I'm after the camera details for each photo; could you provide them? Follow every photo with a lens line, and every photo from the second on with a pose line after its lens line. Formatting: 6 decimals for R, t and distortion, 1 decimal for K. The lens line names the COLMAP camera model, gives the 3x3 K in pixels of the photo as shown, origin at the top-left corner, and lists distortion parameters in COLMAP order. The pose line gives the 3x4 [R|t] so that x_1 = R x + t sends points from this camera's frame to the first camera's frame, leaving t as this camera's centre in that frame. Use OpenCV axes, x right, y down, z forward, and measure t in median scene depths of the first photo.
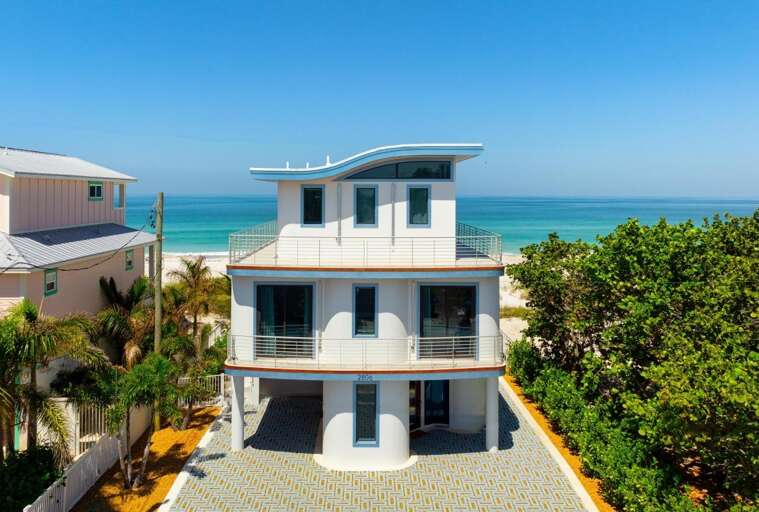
lens RADIAL K [[621.2, 0, 377.1], [0, 621.2, 198.2], [0, 0, 1]] dist [-0.000189, -0.008198]
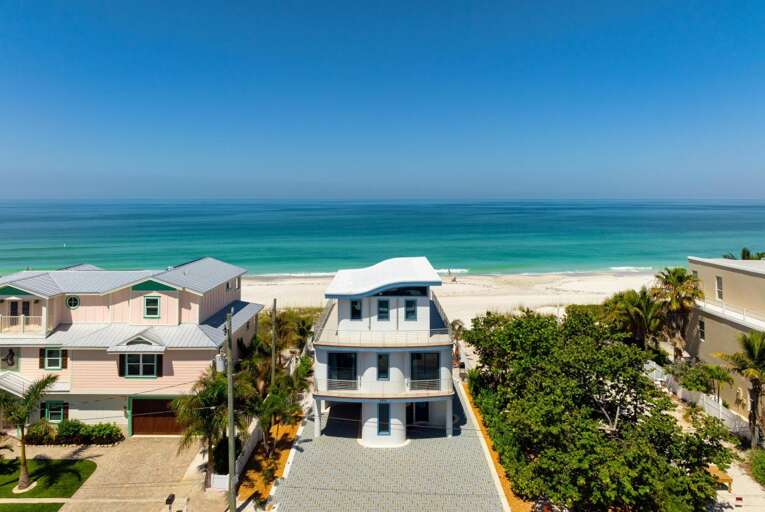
lens RADIAL K [[526.9, 0, 393.7], [0, 526.9, 200.3], [0, 0, 1]] dist [0.000544, 0.001427]
pose [[0.999982, -0.004552, -0.003800, 0.022426], [0.004510, 0.999927, -0.011193, -0.317633], [0.003850, 0.011175, 0.999930, -0.662207]]
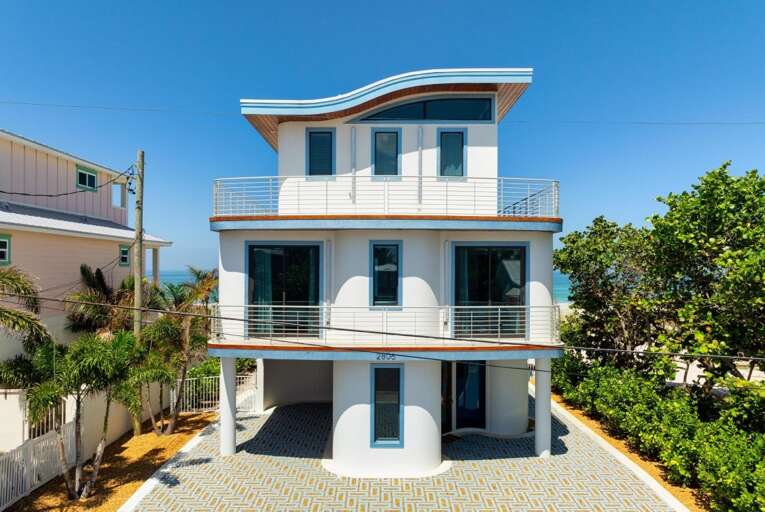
lens RADIAL K [[531.5, 0, 391.7], [0, 531.5, 272.0], [0, 0, 1]] dist [-0.001878, 0.003358]
pose [[0.999994, -0.000555, -0.003286, -0.009110], [0.000557, 1.000000, 0.000597, 0.170092], [0.003285, -0.000599, 0.999994, 0.314368]]
